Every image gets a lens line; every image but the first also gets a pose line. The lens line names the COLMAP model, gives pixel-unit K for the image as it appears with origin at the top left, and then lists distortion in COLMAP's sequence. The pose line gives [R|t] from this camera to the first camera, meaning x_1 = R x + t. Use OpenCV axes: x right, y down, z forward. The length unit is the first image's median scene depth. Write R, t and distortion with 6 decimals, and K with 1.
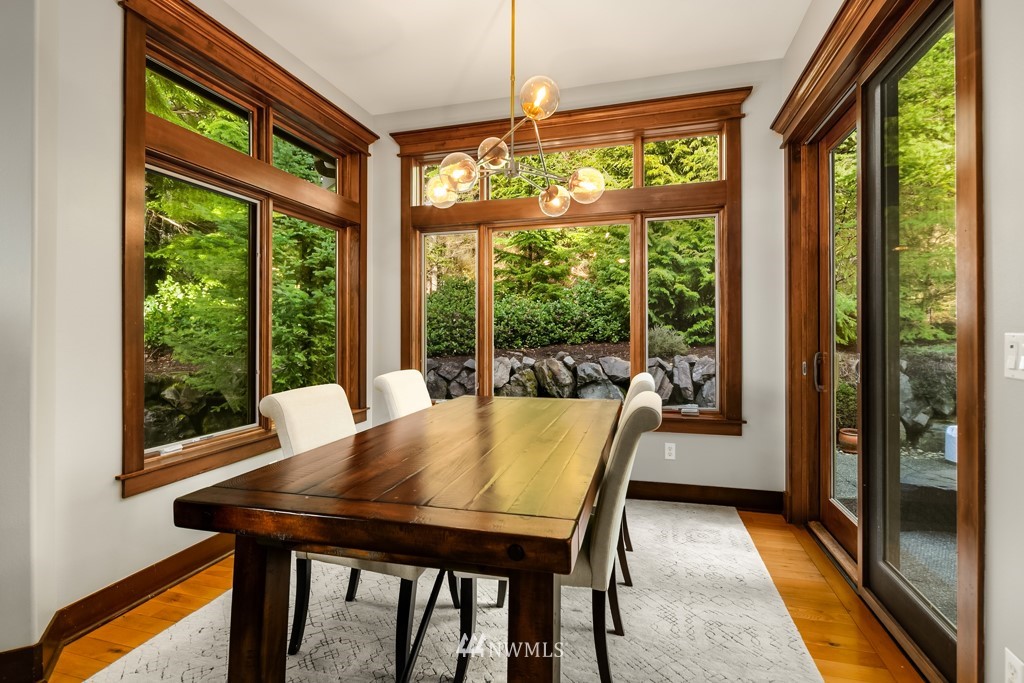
lens RADIAL K [[500.5, 0, 513.9], [0, 500.5, 325.9], [0, 0, 1]] dist [0.005317, -0.000383]
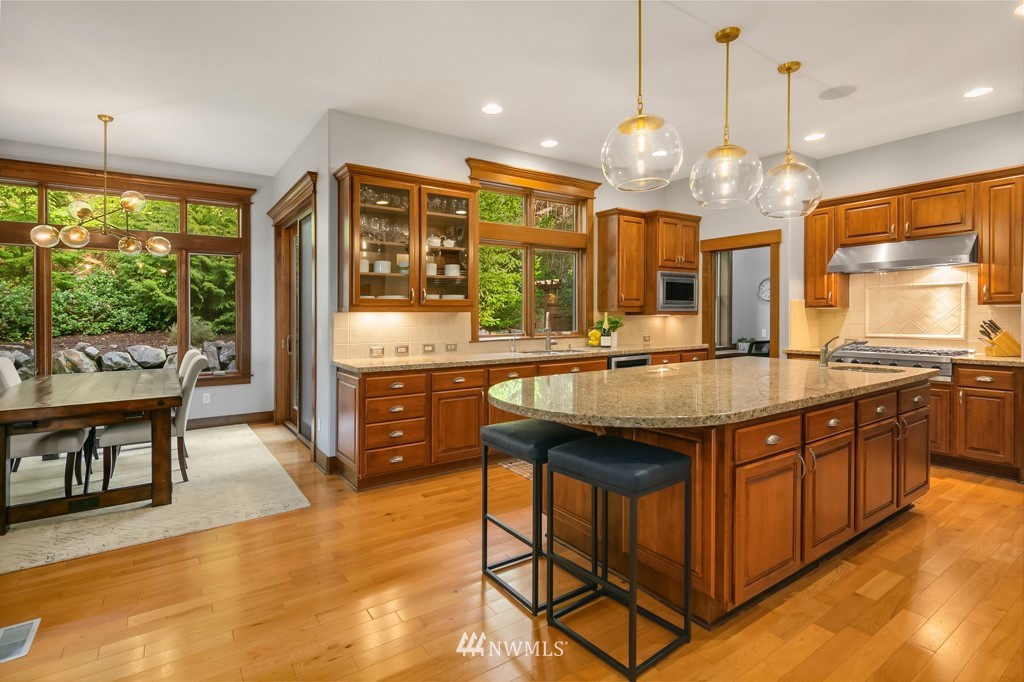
lens RADIAL K [[500.5, 0, 490.4], [0, 500.5, 318.0], [0, 0, 1]] dist [0.005317, -0.000383]
pose [[0.666807, -0.003614, 0.745221, -0.115968], [-0.005734, 0.999934, 0.009980, -0.013860], [-0.745208, -0.010928, 0.666742, -0.313150]]
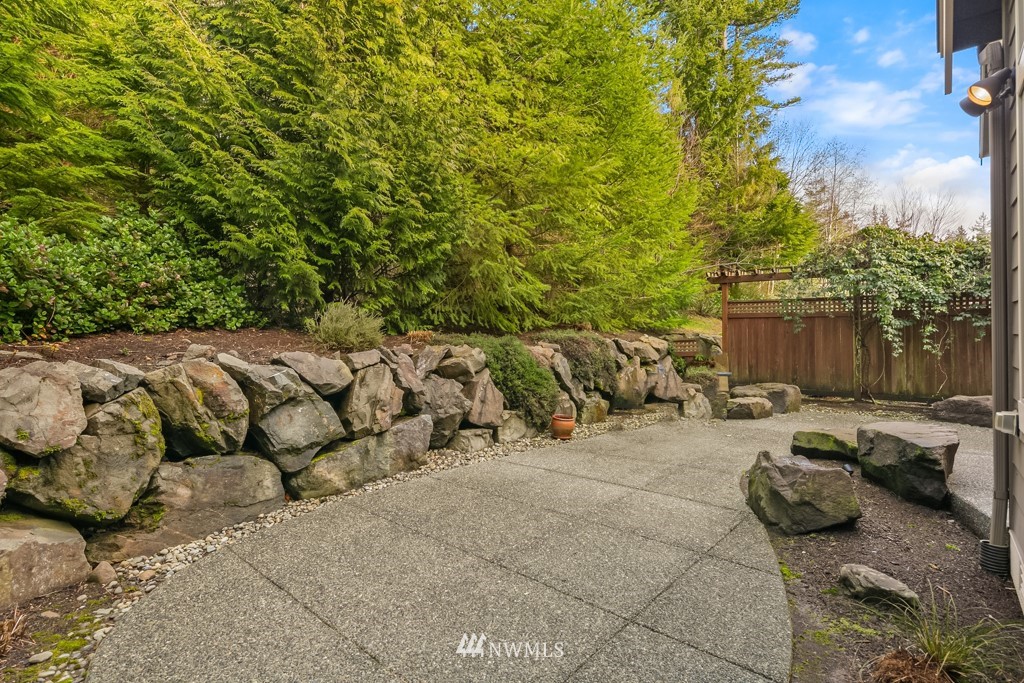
lens RADIAL K [[500.5, 0, 512.7], [0, 500.5, 323.6], [0, 0, 1]] dist [0.005317, -0.000383]
pose [[0.448685, 0.019080, 0.893486, -0.193083], [-0.009756, 0.999817, -0.016452, 0.038773], [-0.893637, -0.001335, 0.448789, 0.552882]]
